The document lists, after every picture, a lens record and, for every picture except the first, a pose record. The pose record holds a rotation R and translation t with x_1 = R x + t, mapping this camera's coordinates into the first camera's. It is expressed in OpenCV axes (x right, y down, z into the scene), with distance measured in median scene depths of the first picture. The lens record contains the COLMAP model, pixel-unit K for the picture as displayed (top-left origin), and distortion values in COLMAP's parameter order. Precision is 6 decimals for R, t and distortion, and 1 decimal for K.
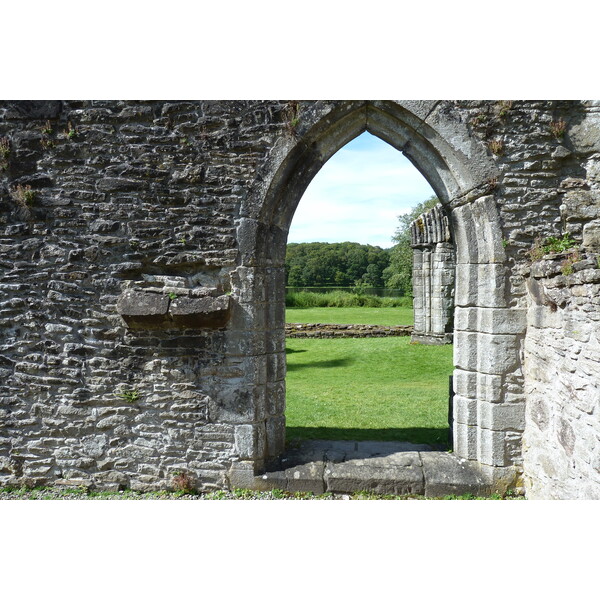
lens RADIAL K [[425.1, 0, 304.6], [0, 425.1, 295.5], [0, 0, 1]] dist [-0.028792, -0.008213]
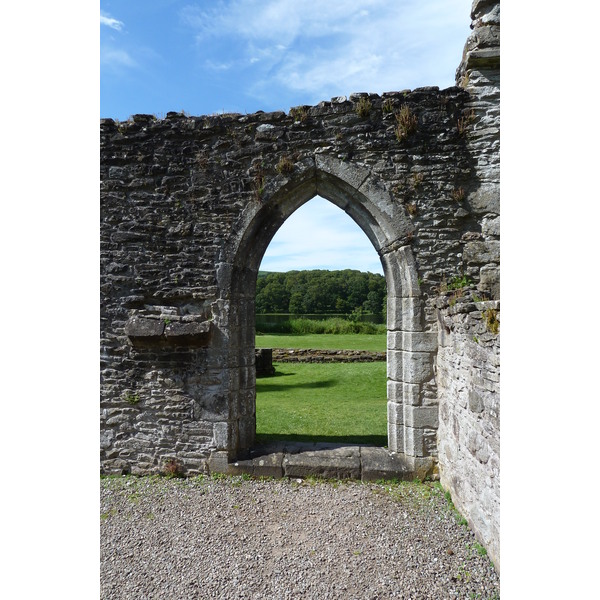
lens RADIAL K [[425.1, 0, 296.6], [0, 425.1, 298.5], [0, 0, 1]] dist [-0.028792, -0.008213]
pose [[0.999743, 0.001991, -0.022570, 0.115713], [-0.003268, 0.998388, -0.056662, 0.002777], [0.022421, 0.056721, 0.998138, -0.296619]]
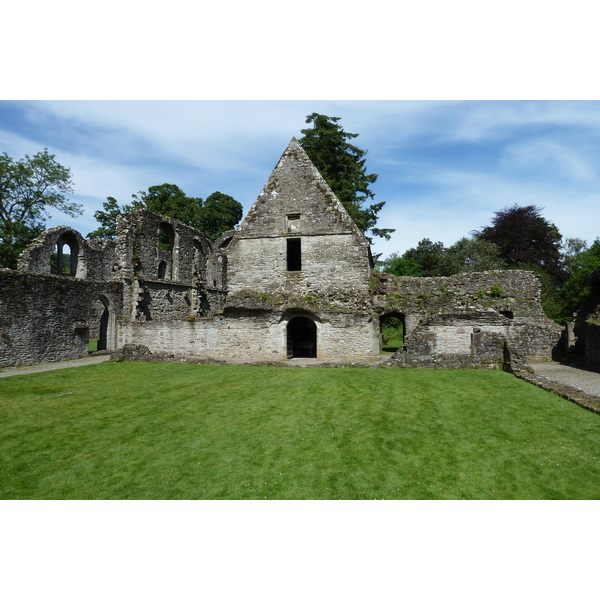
lens RADIAL K [[425.1, 0, 301.7], [0, 425.1, 296.0], [0, 0, 1]] dist [-0.028792, -0.008213]
pose [[0.174529, 0.062356, 0.982676, -5.656178], [0.033524, 0.997038, -0.069222, 0.110085], [-0.984081, 0.045024, 0.171922, -3.136758]]
